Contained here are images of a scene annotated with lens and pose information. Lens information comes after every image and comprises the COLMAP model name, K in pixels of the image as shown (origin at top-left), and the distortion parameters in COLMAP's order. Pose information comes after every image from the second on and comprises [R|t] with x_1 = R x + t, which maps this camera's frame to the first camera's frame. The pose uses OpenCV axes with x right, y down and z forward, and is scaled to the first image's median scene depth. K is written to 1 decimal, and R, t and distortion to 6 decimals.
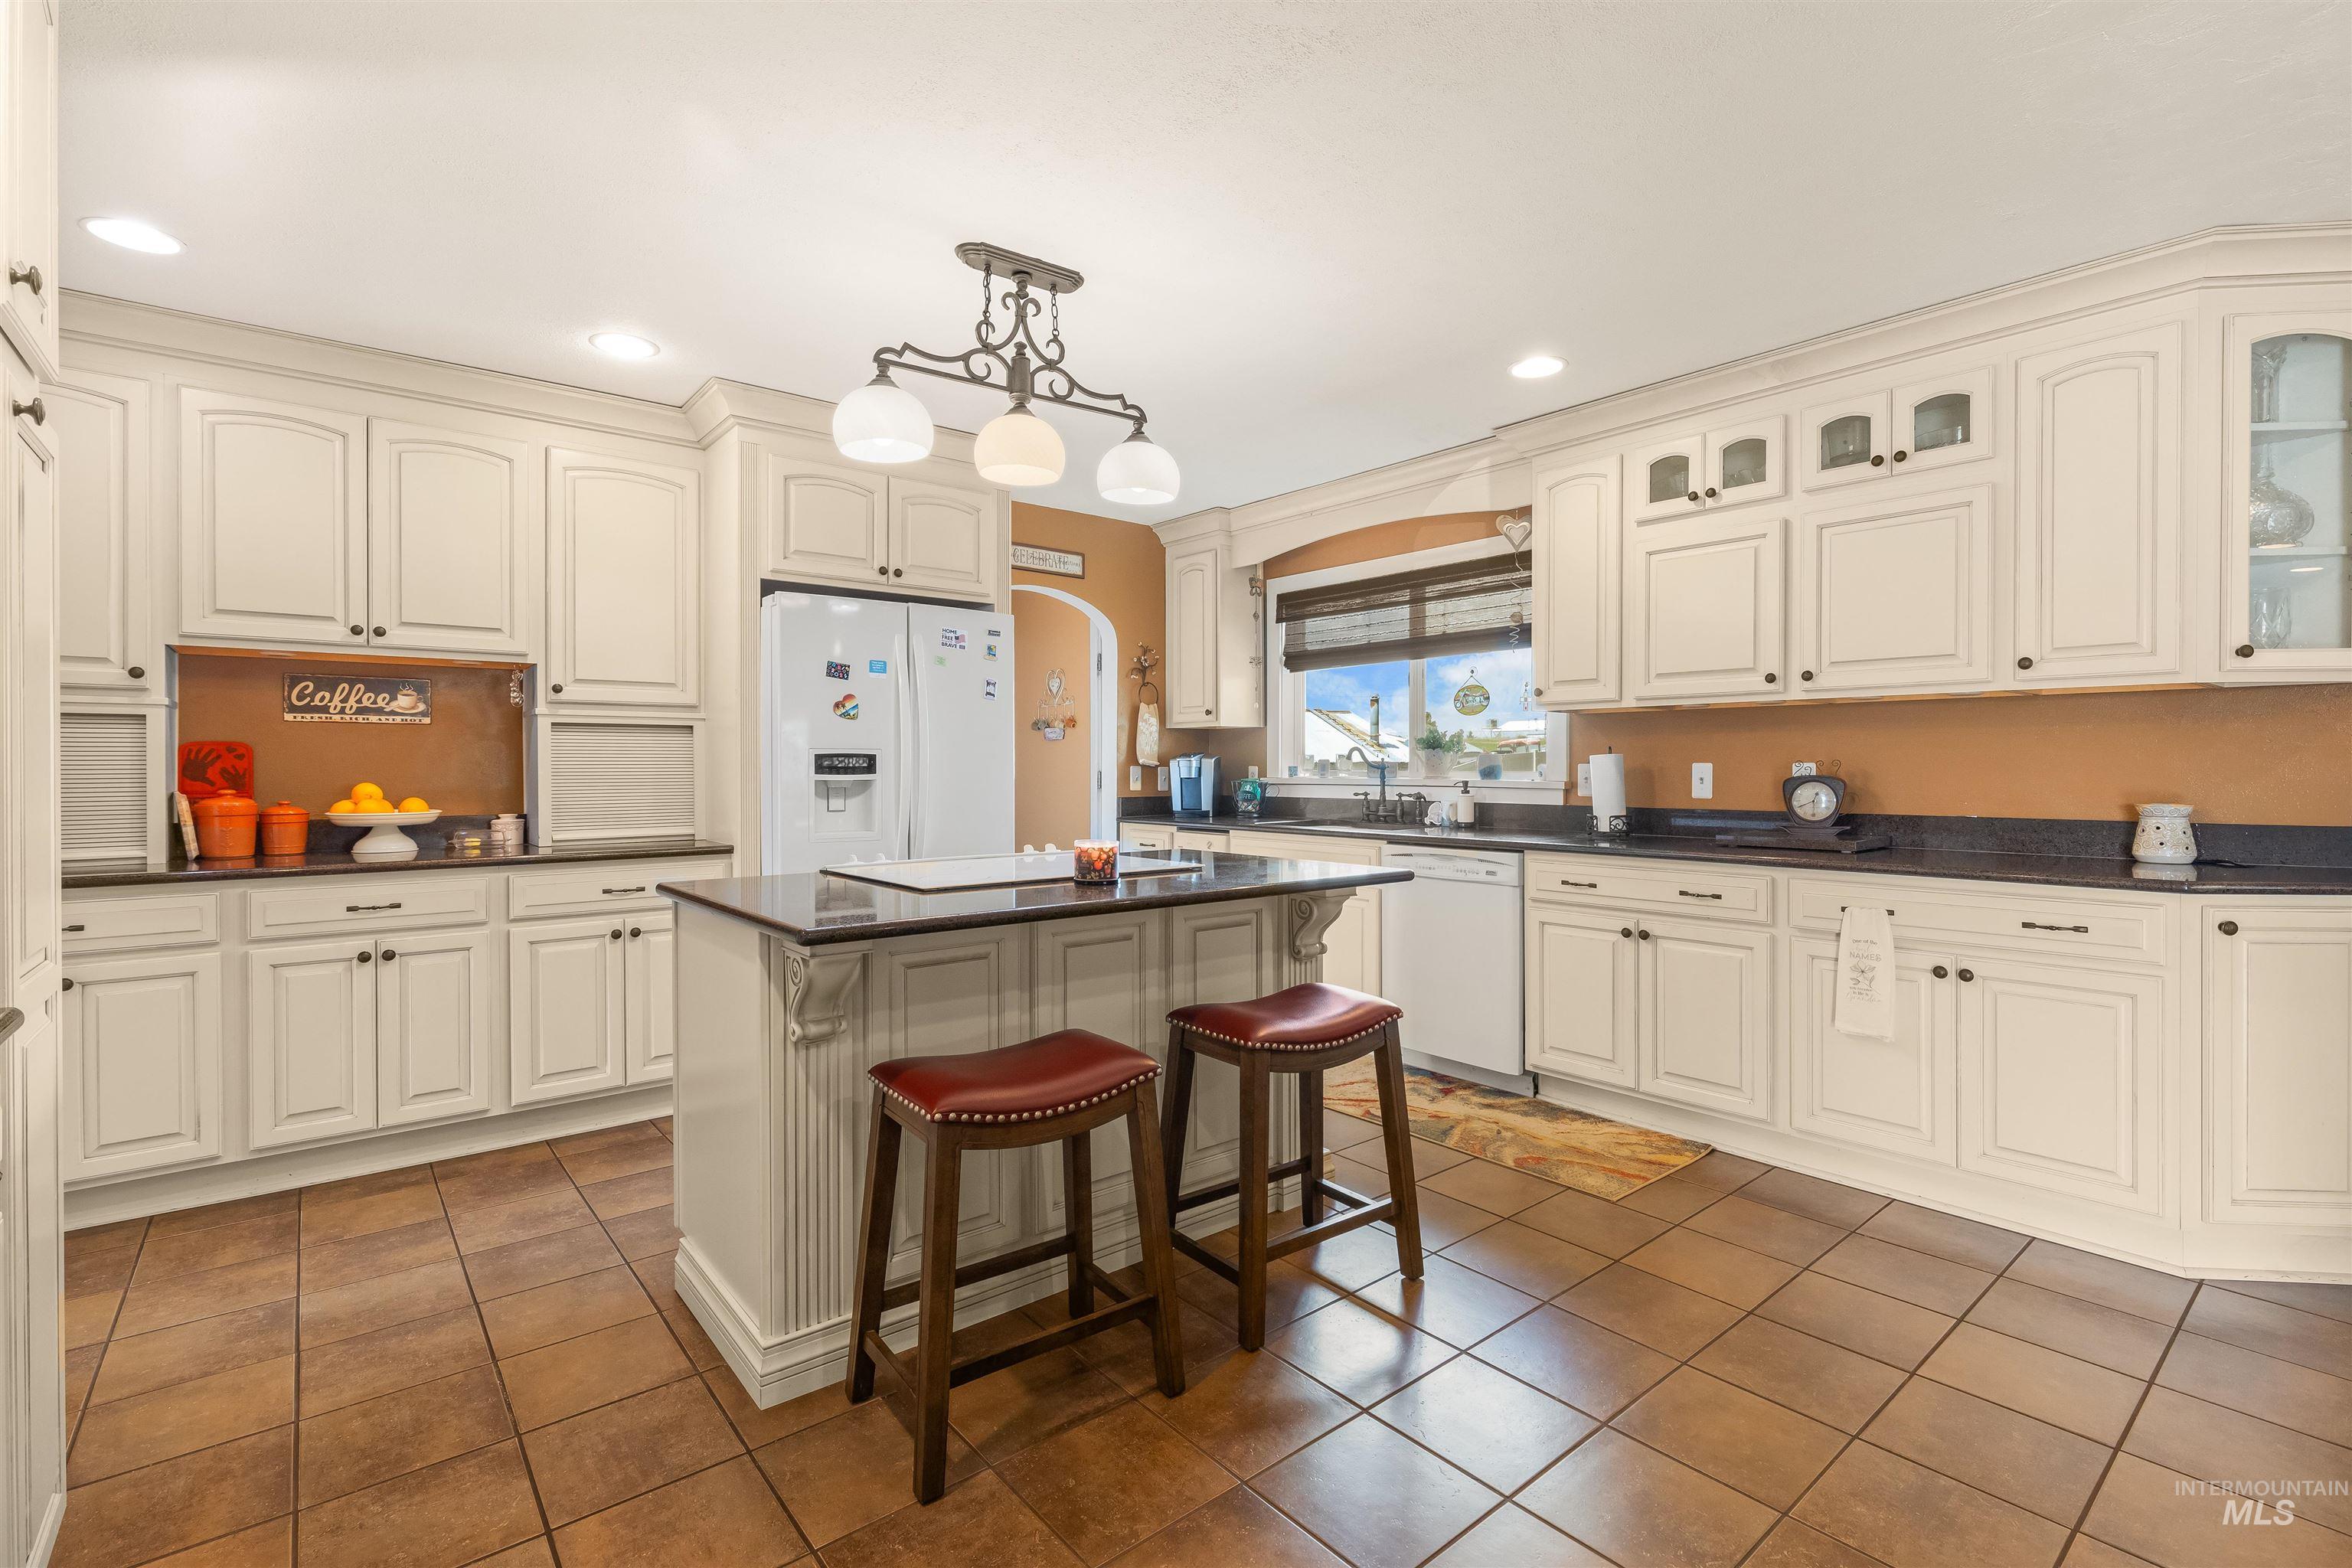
lens RADIAL K [[1059.1, 0, 1186.7], [0, 1059.1, 769.7], [0, 0, 1]] dist [-0.003016, -0.000133]
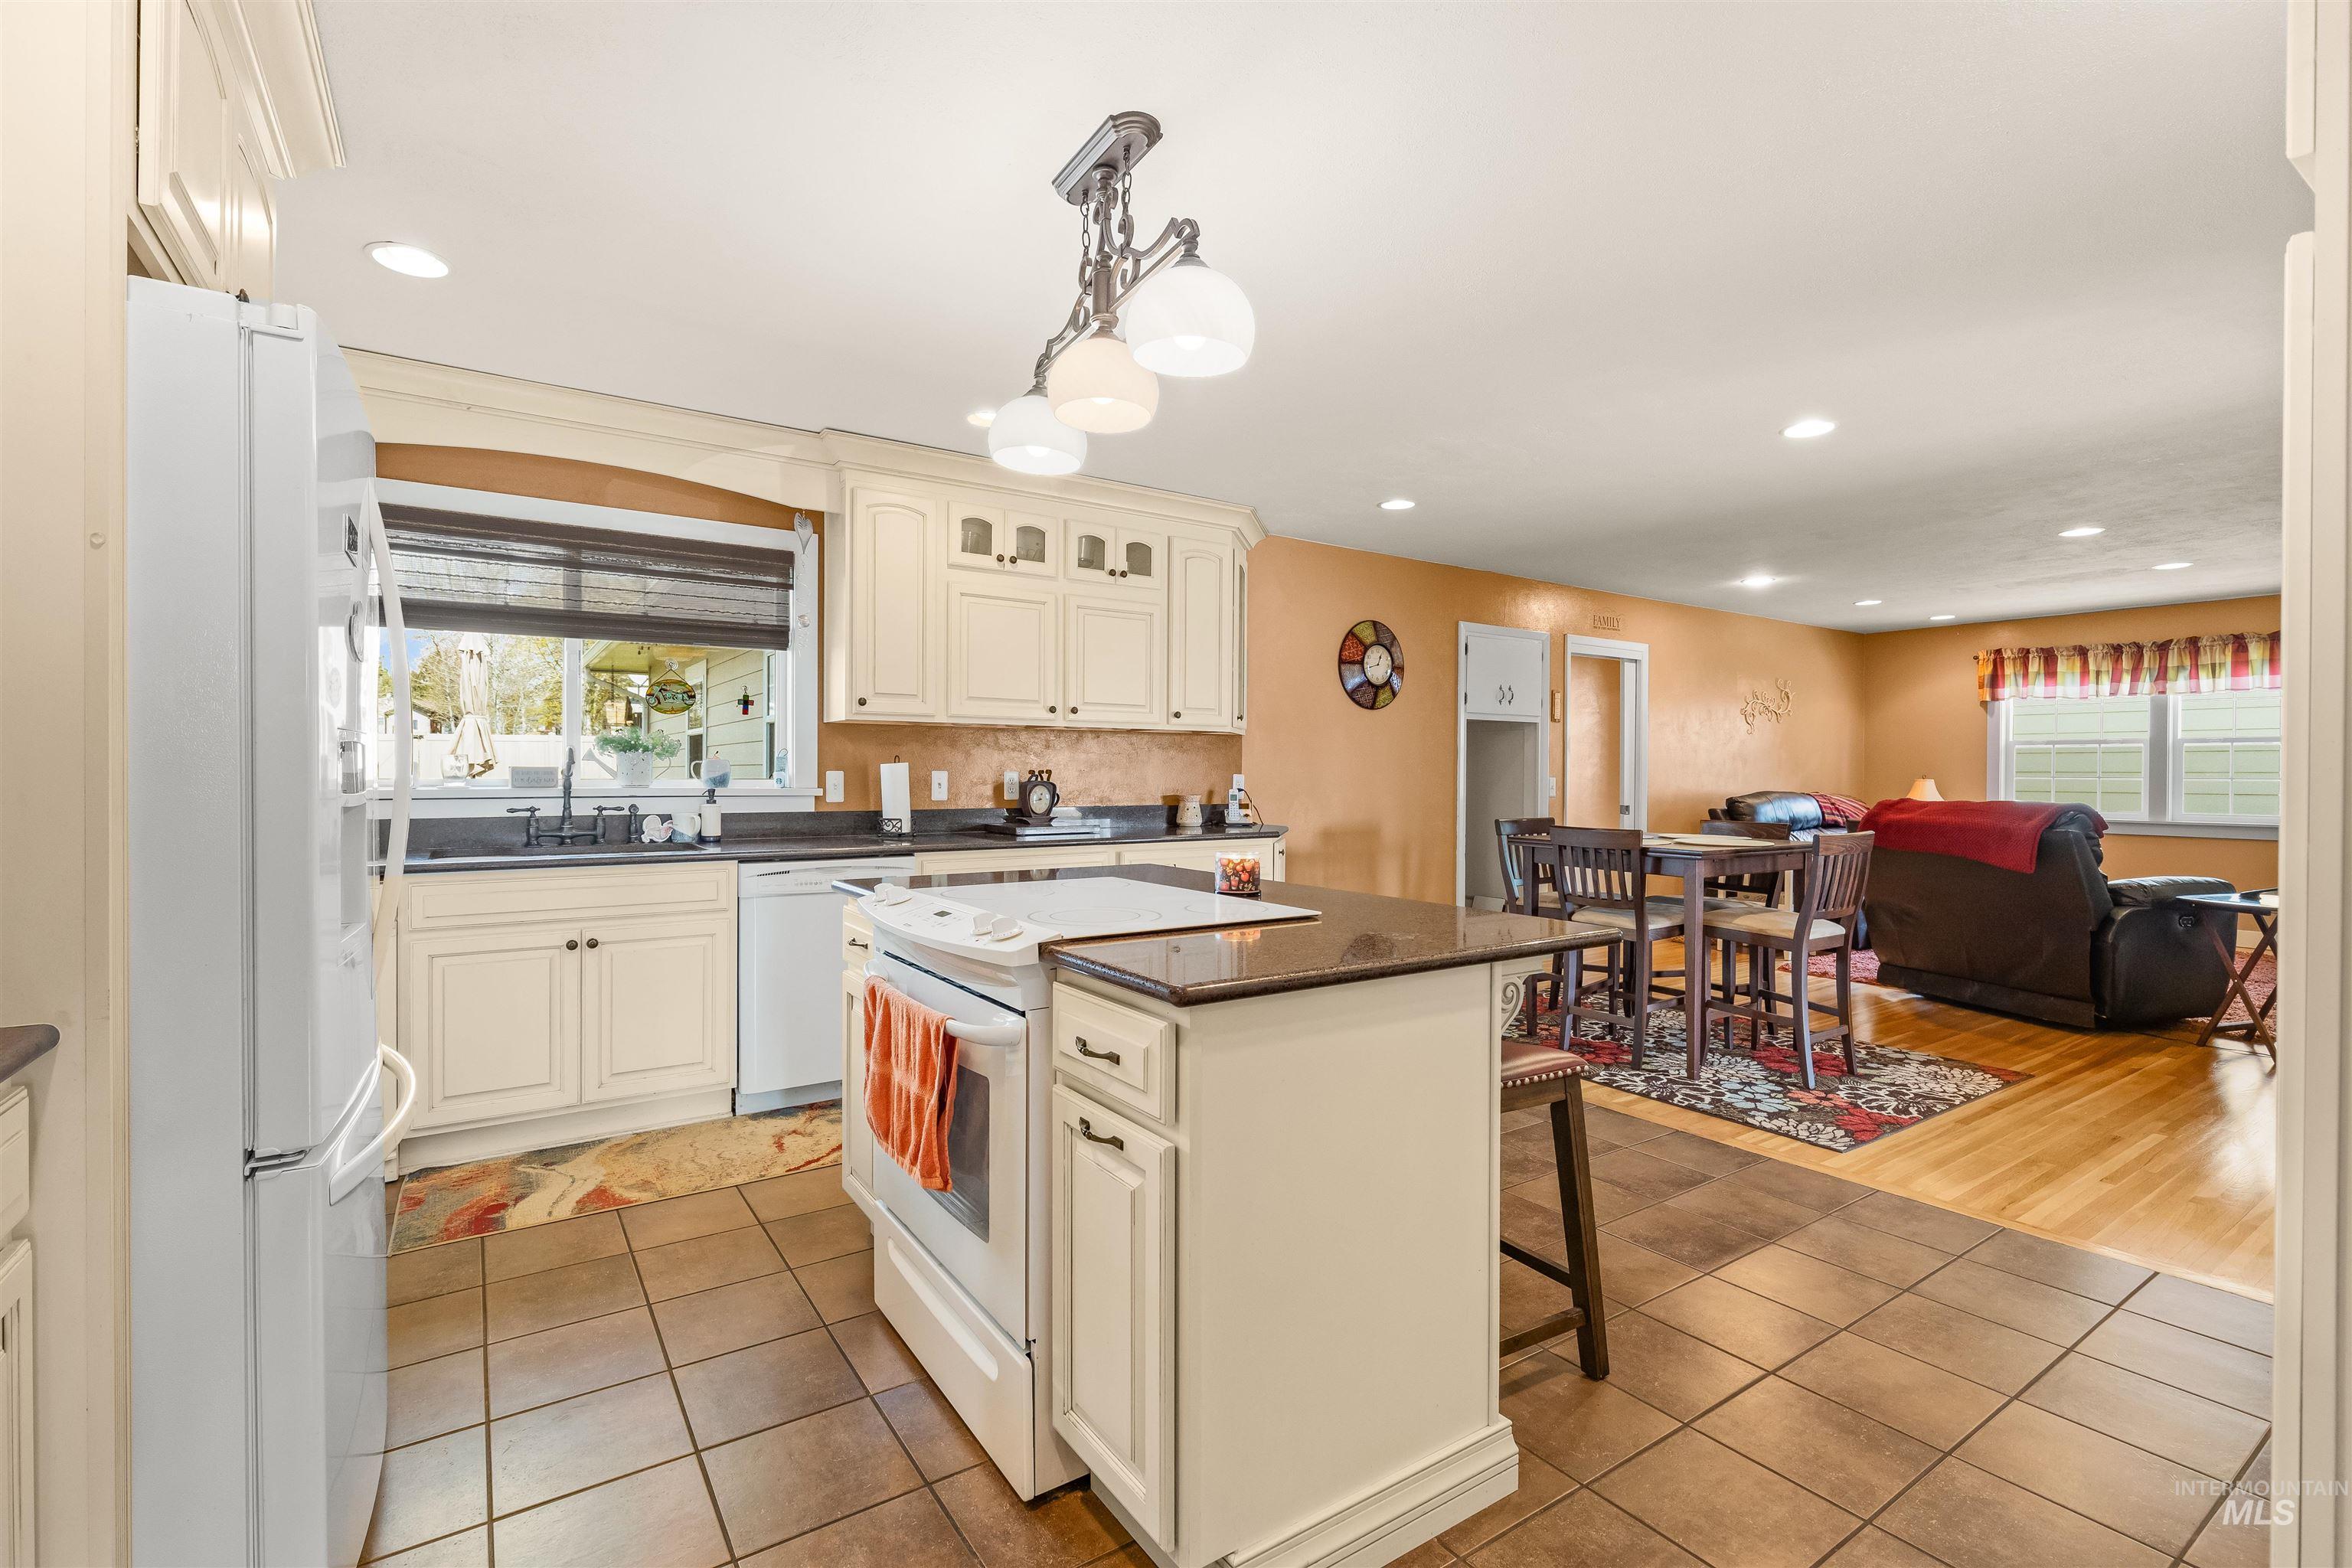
lens RADIAL K [[1053.6, 0, 1174.5], [0, 1053.6, 778.8], [0, 0, 1]] dist [-0.000620, -0.000361]
pose [[0.104129, -0.005051, 0.994551, -0.760239], [-0.000436, 0.999987, 0.005124, -0.004195], [-0.994564, -0.000967, 0.104126, 0.684052]]
